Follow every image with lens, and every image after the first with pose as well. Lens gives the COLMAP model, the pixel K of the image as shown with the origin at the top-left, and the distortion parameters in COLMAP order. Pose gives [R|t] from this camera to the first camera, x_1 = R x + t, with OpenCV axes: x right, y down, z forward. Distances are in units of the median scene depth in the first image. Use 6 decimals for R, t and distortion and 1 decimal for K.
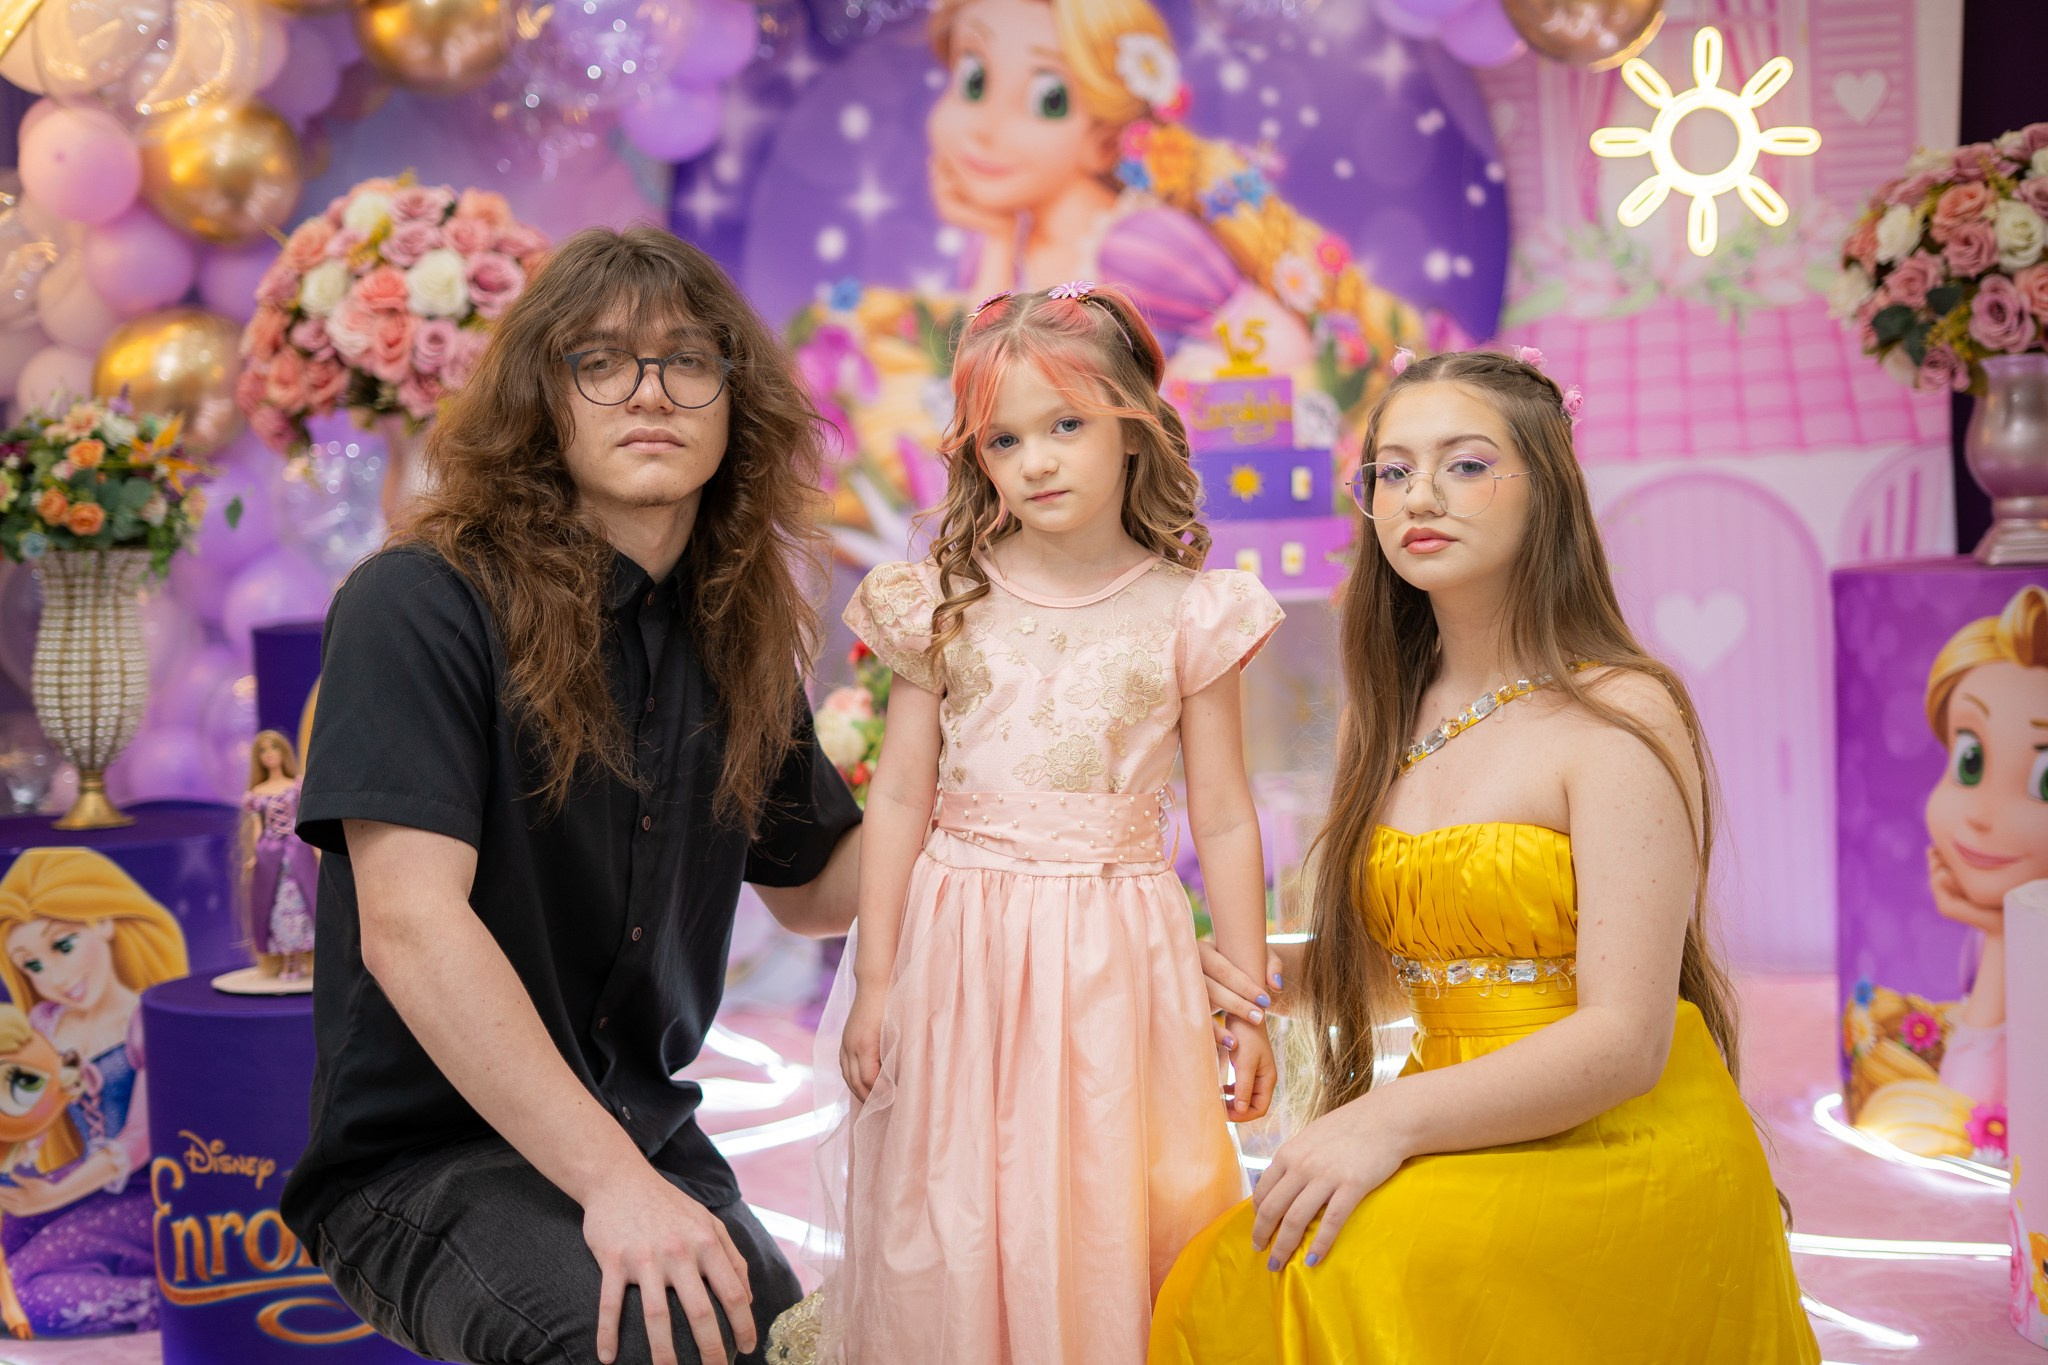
lens RADIAL K [[2971.0, 0, 1016.2], [0, 2971.0, 685.4], [0, 0, 1]] dist [-0.036997, 0.034438]
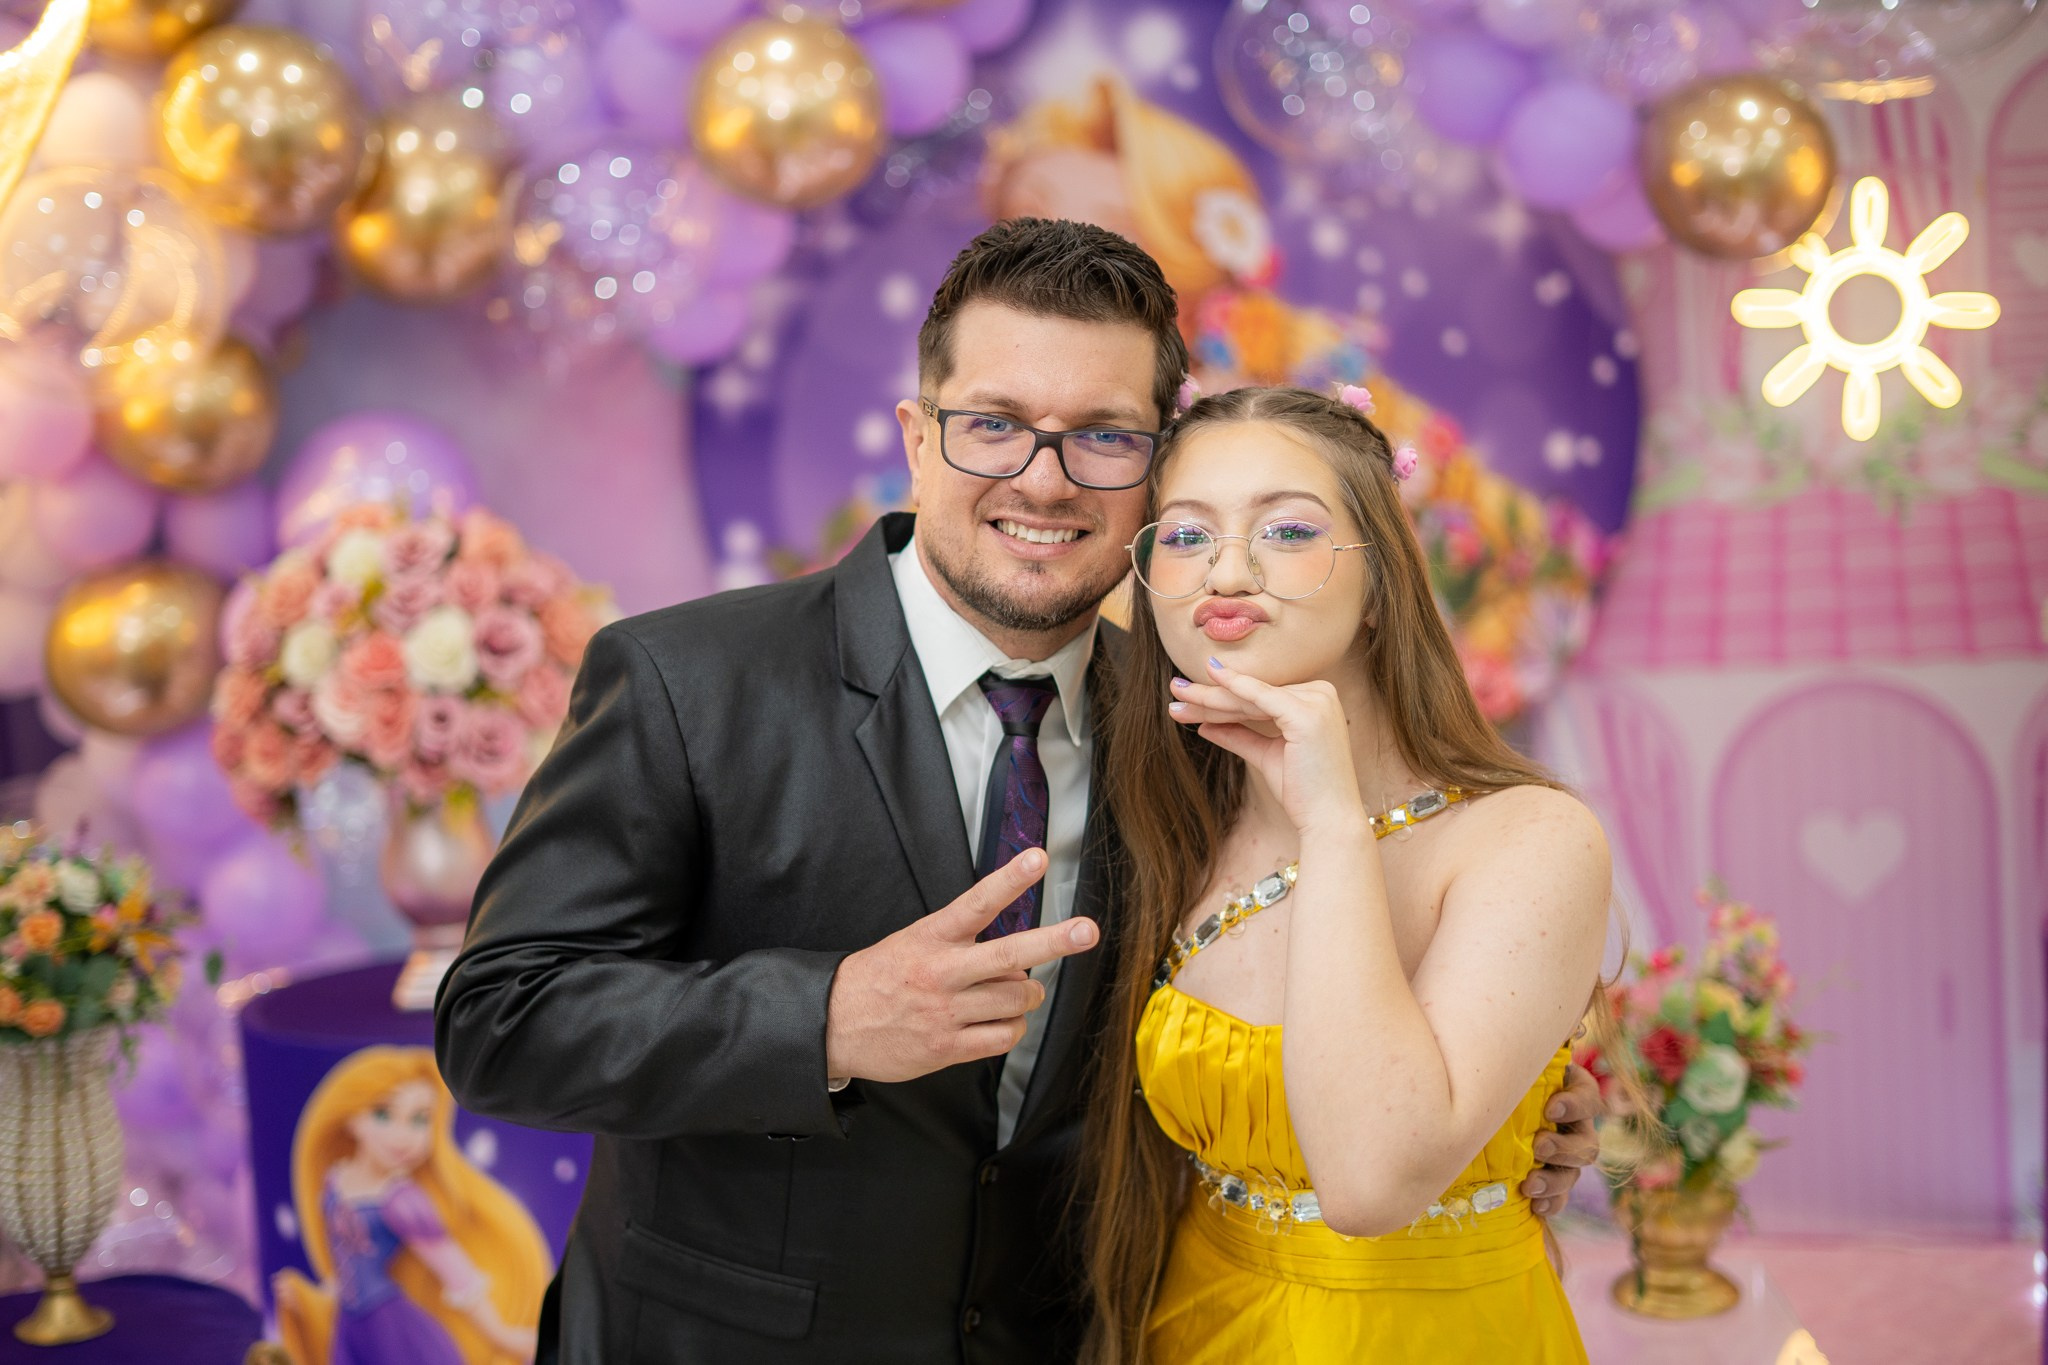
lens RADIAL K [[3084.3, 0, 996.5], [0, 3084.3, 681.1], [0, 0, 1]] dist [-0.034160, 0.033161]
pose [[0.999921, -0.010569, -0.006865, -0.027309], [0.011015, 0.997588, 0.068531, -0.185377], [0.006124, -0.068601, 0.997625, 0.106119]]
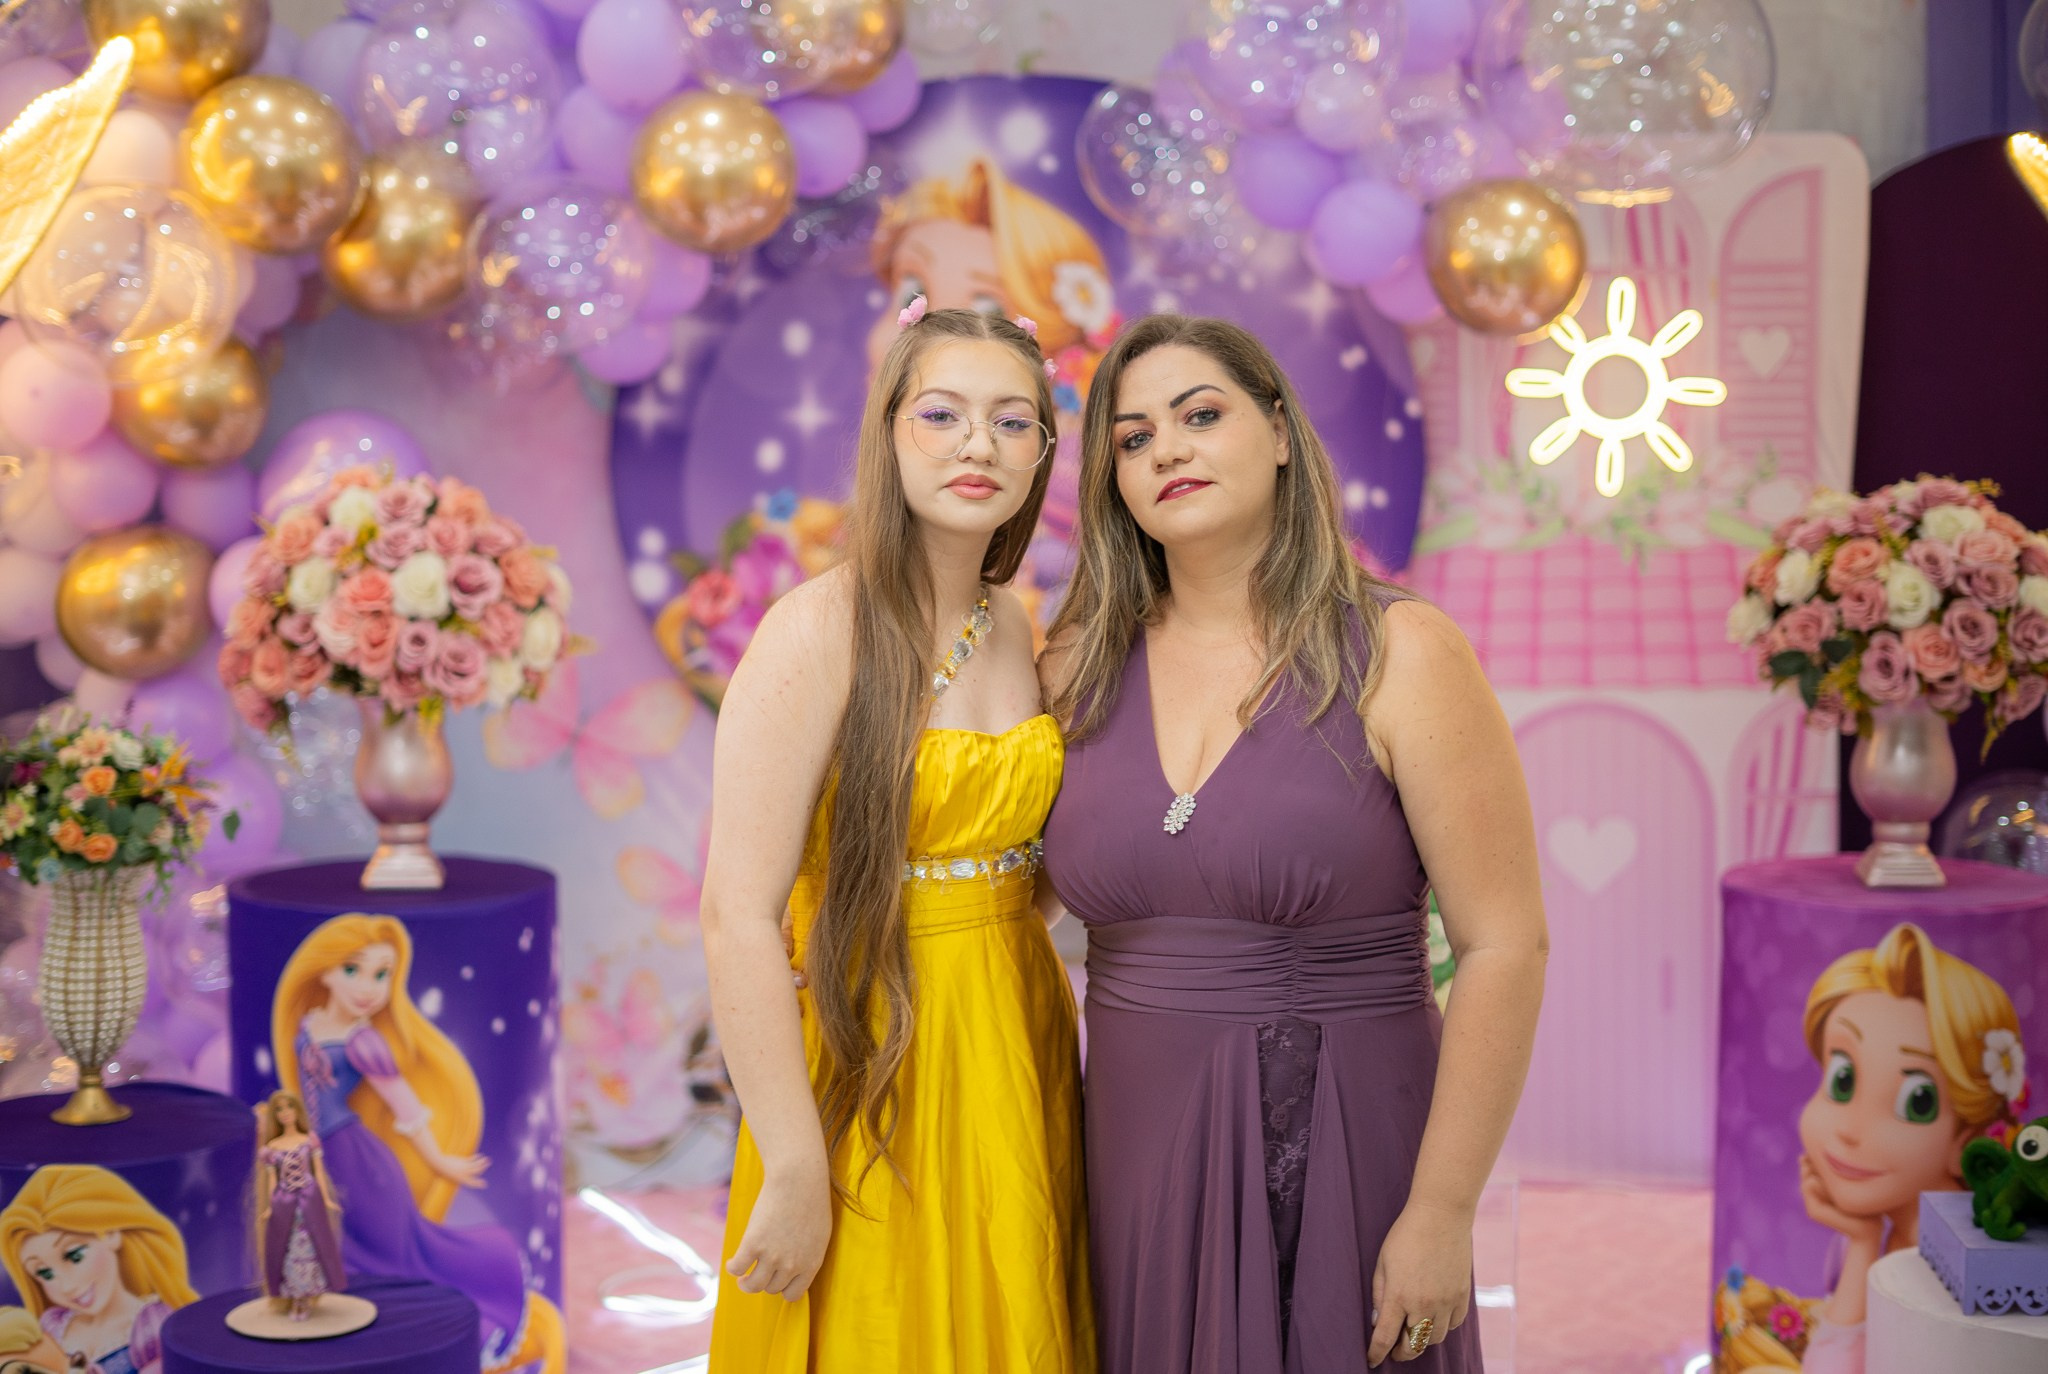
lens RADIAL K [[3087.7, 0, 977.9], [0, 3087.7, 678.2], [0, 0, 1]] dist [-0.038872, 0.045969]
pose [[0.998811, 0.031668, 0.037074, -0.037014], [-0.032662, 0.999115, 0.026513, -0.137532], [-0.036201, -0.027692, 0.998961, -0.099825]]
